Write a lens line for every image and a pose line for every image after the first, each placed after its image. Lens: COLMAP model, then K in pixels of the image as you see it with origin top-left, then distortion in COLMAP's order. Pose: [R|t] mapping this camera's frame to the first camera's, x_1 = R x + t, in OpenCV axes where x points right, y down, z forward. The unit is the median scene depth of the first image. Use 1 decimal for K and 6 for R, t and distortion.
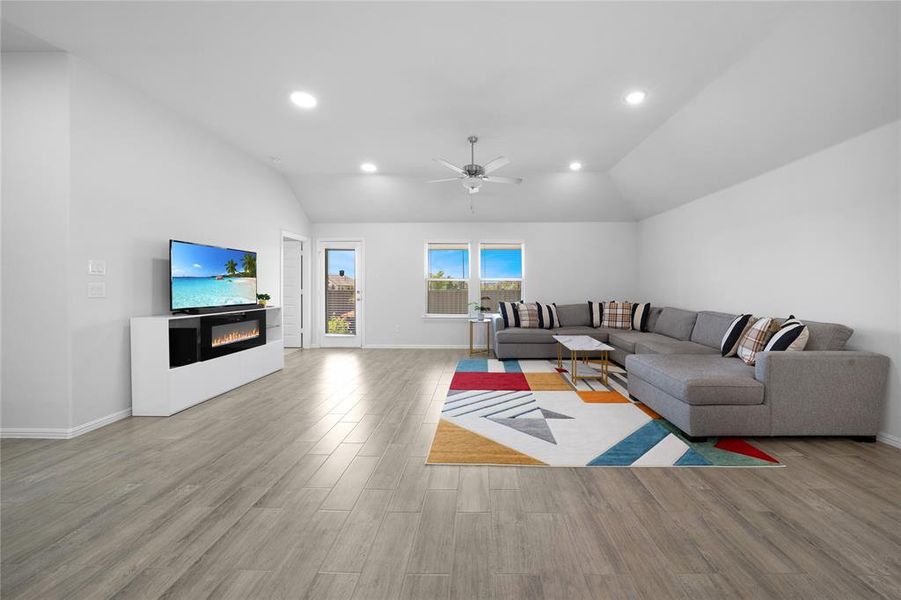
lens RADIAL K [[332.0, 0, 470.2], [0, 332.0, 288.8], [0, 0, 1]] dist [-0.020297, 0.000049]
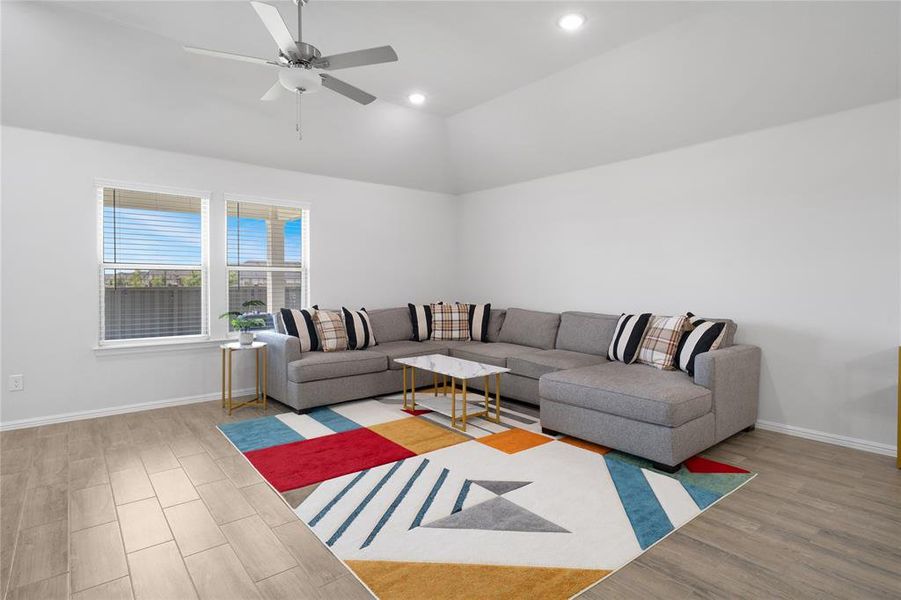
lens RADIAL K [[473.5, 0, 464.9], [0, 473.5, 292.0], [0, 0, 1]] dist [-0.002945, -0.000622]
pose [[0.755333, -0.012719, 0.655217, -0.254936], [0.003542, 0.999876, 0.015326, -0.001115], [-0.655331, -0.009255, 0.755285, 0.242944]]
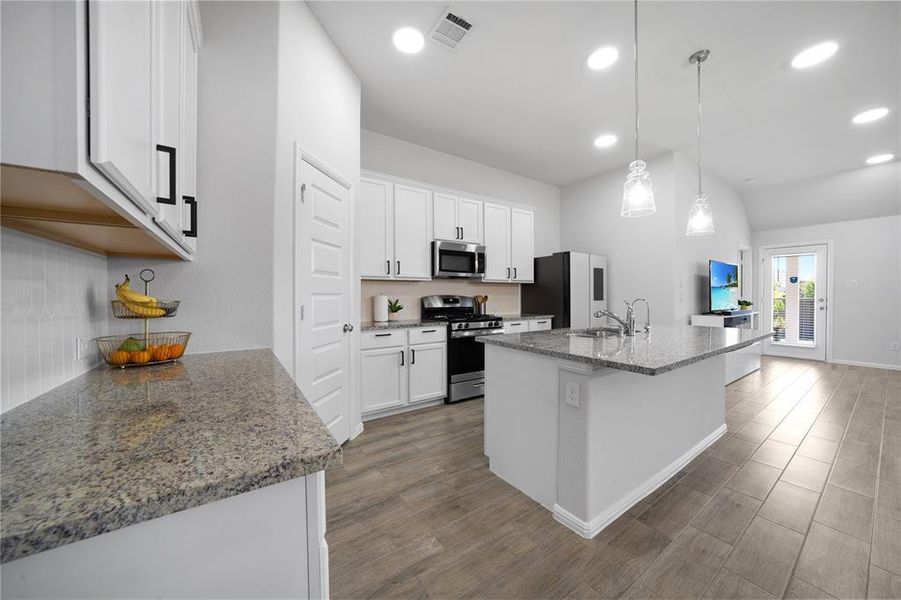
lens RADIAL K [[331.3, 0, 450.4], [0, 331.3, 296.6], [0, 0, 1]] dist [0.000340, 0.000030]
pose [[0.600882, 0.000545, -0.799338, -0.316862], [-0.000565, 1.000000, 0.000257, 0.002085], [0.799338, 0.000297, 0.600882, -0.515232]]
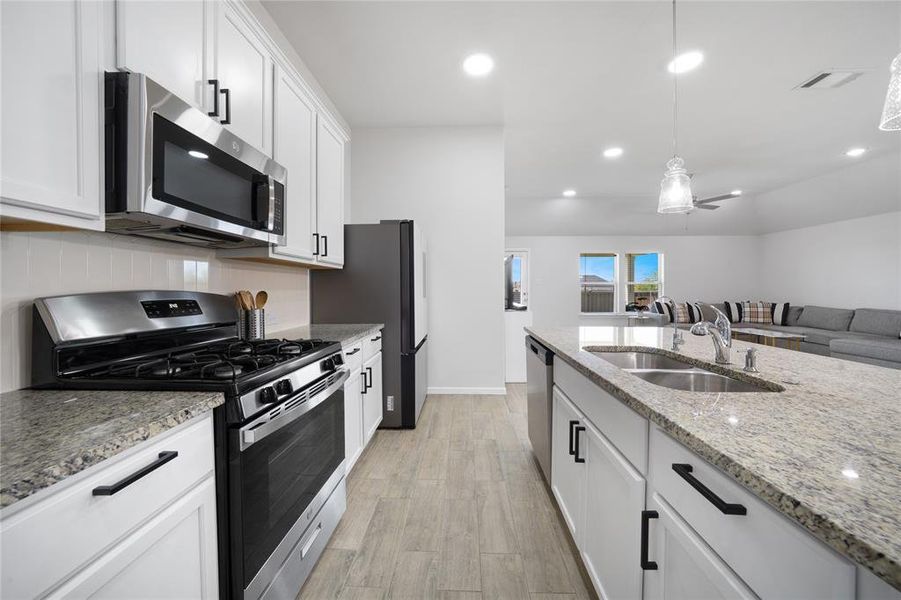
lens RADIAL K [[326.3, 0, 463.7], [0, 326.3, 292.1], [0, 0, 1]] dist [0.000530, 0.000246]
pose [[0.999977, -0.000771, 0.006804, -0.796571], [0.000751, 0.999995, 0.002939, -0.001336], [-0.006807, -0.002934, 0.999973, -0.252279]]
